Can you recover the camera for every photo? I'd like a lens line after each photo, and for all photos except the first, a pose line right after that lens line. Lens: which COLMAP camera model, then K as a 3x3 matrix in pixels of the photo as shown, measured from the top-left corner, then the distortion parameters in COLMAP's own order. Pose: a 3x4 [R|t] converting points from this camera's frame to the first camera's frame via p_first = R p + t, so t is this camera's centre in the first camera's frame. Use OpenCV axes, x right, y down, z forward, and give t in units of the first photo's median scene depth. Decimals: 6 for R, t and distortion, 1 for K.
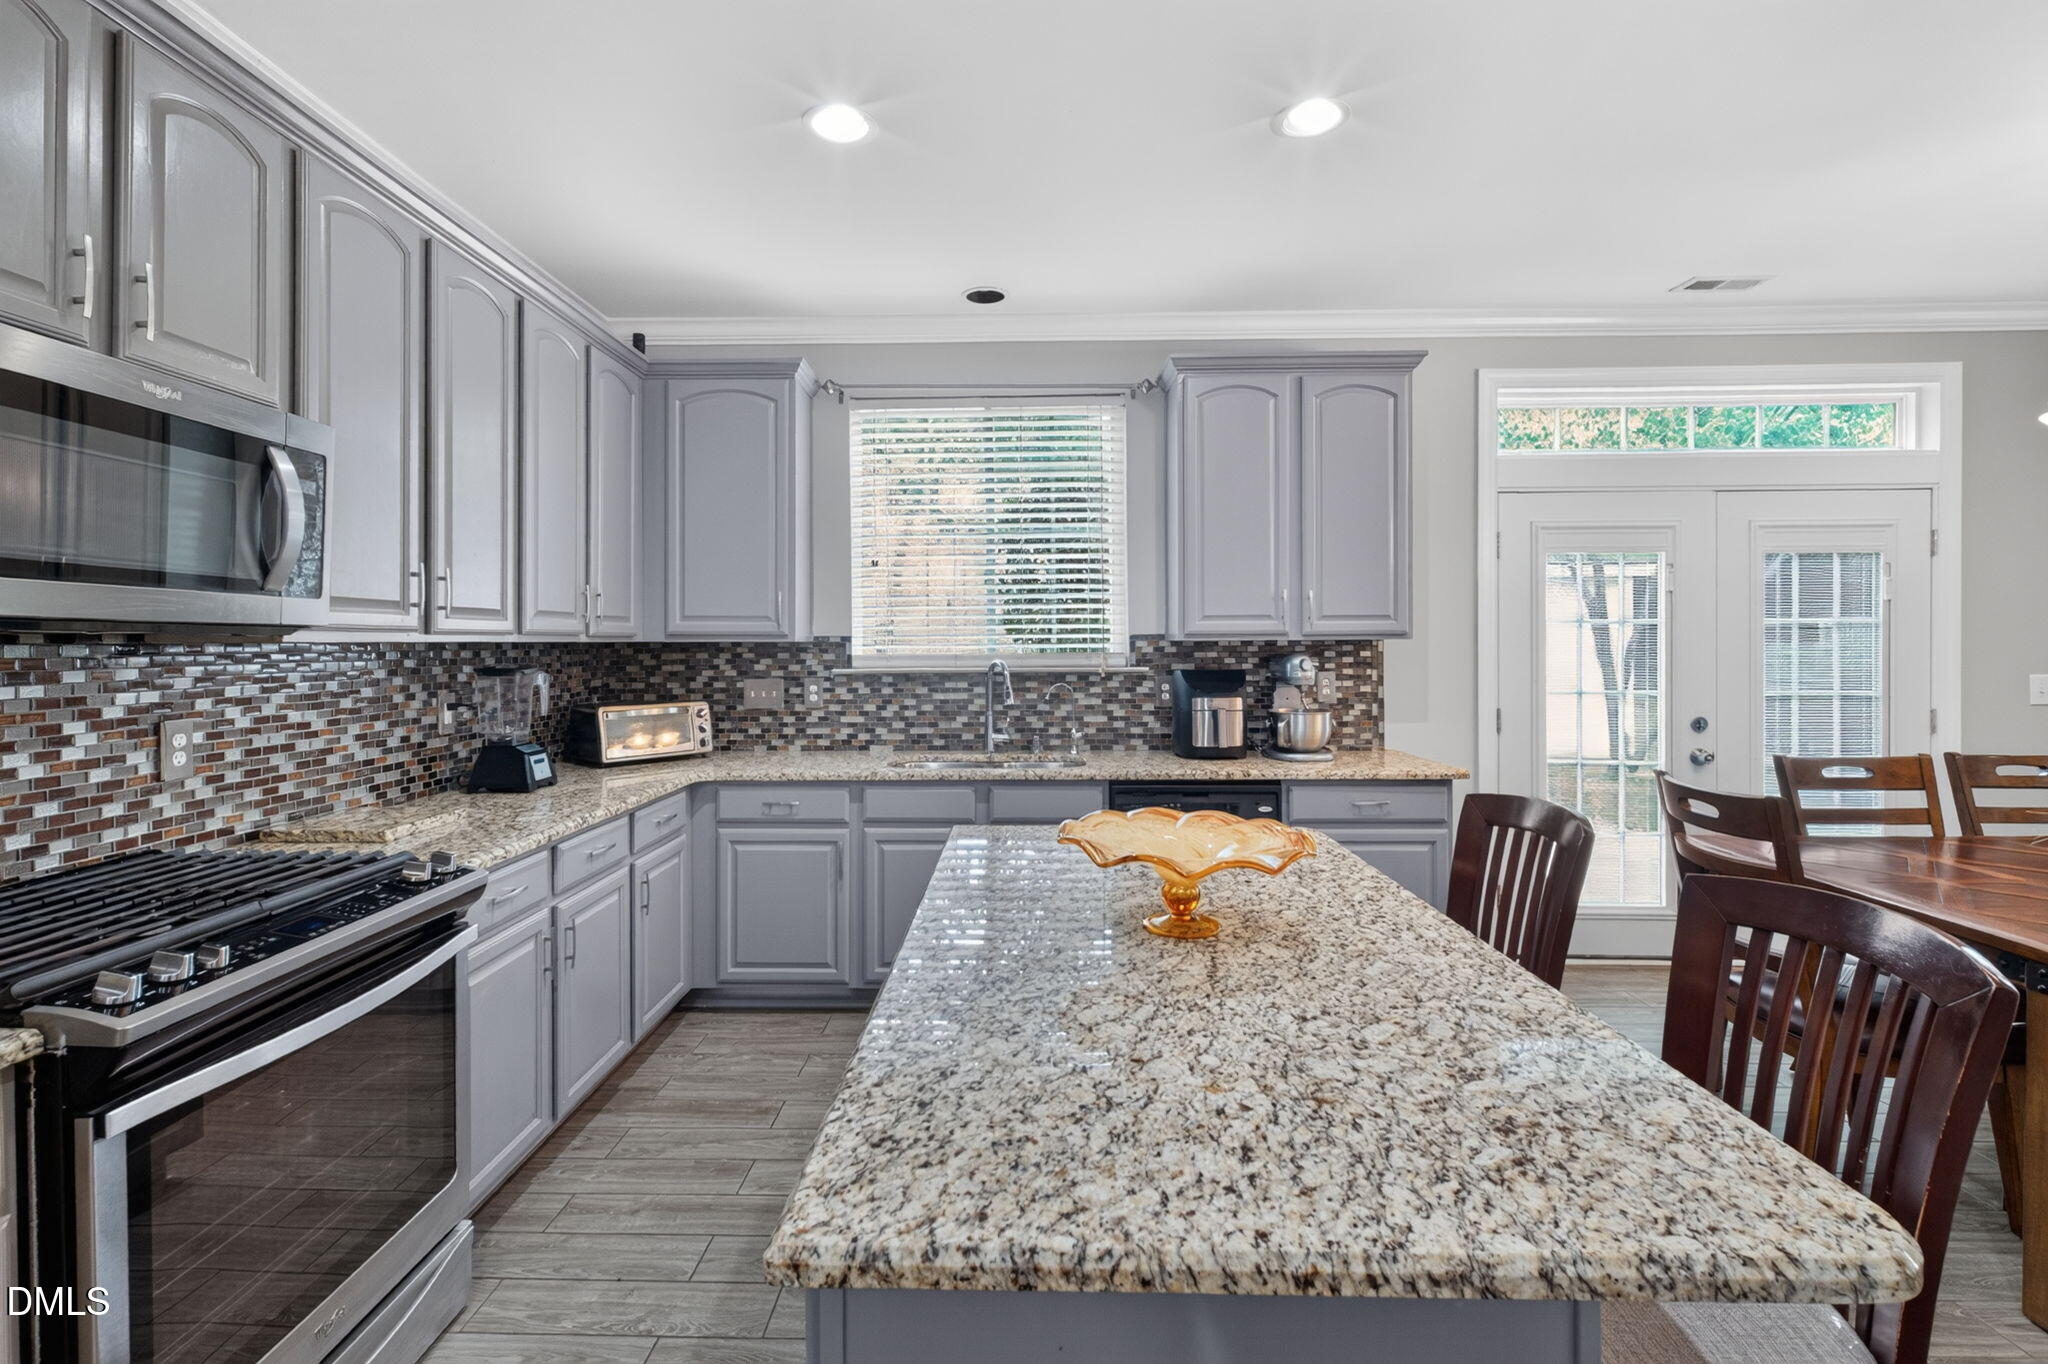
lens RADIAL K [[907.9, 0, 1015.4], [0, 907.9, 667.0], [0, 0, 1]] dist [0.018697, -0.011761]
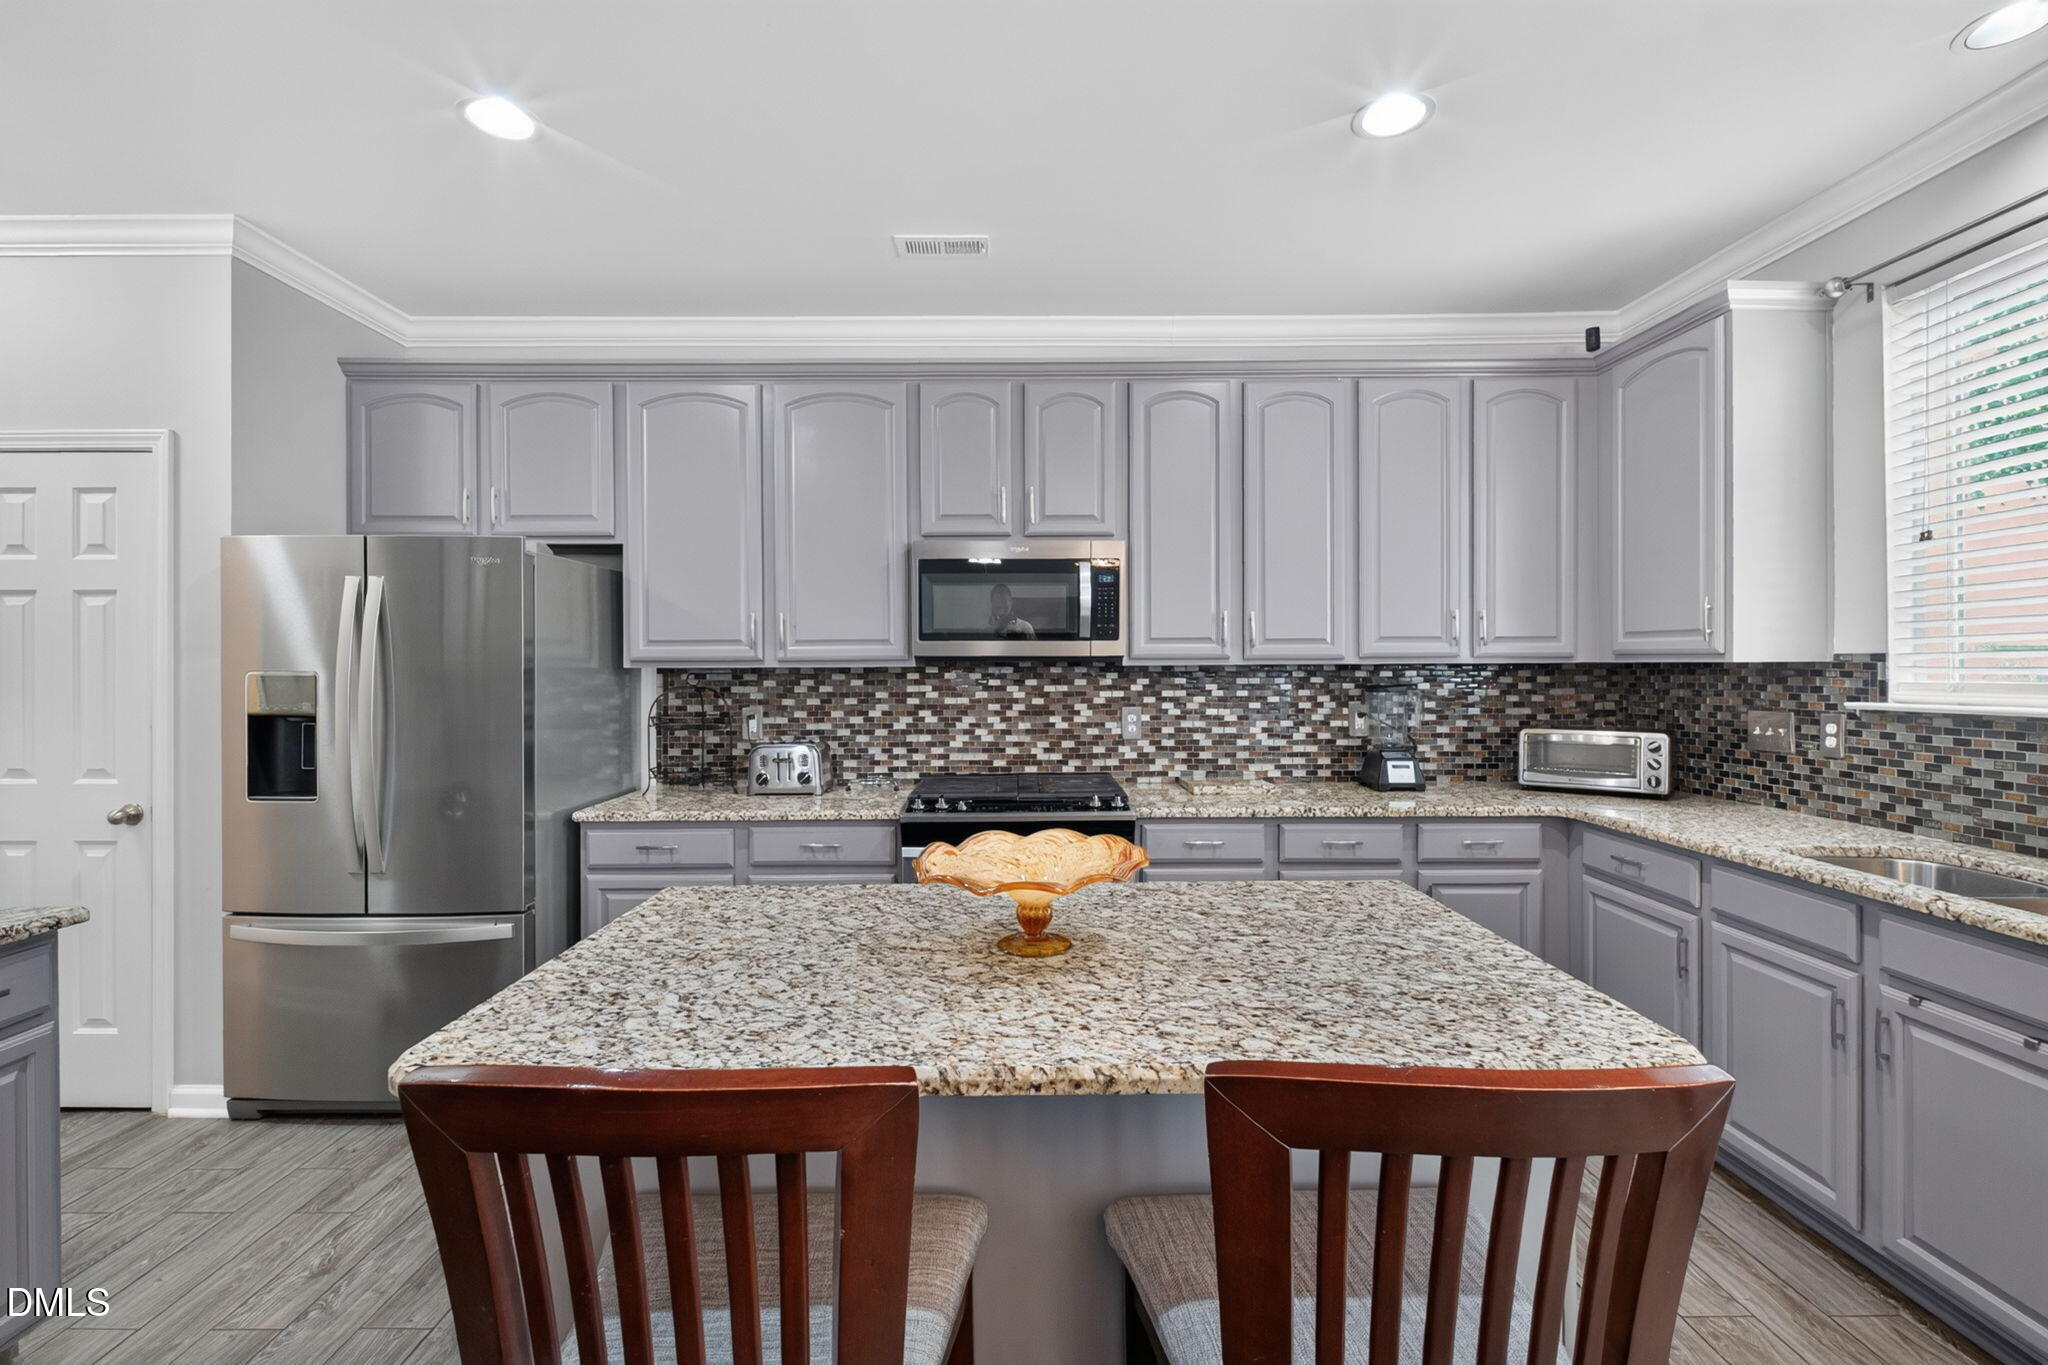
lens RADIAL K [[907.9, 0, 1015.4], [0, 907.9, 667.5], [0, 0, 1]] dist [0.018697, -0.011761]
pose [[0.016768, 0.004214, -0.999851, 0.780728], [-0.021558, 0.999760, 0.003852, -0.020821], [0.999627, 0.021490, 0.016855, 0.617210]]
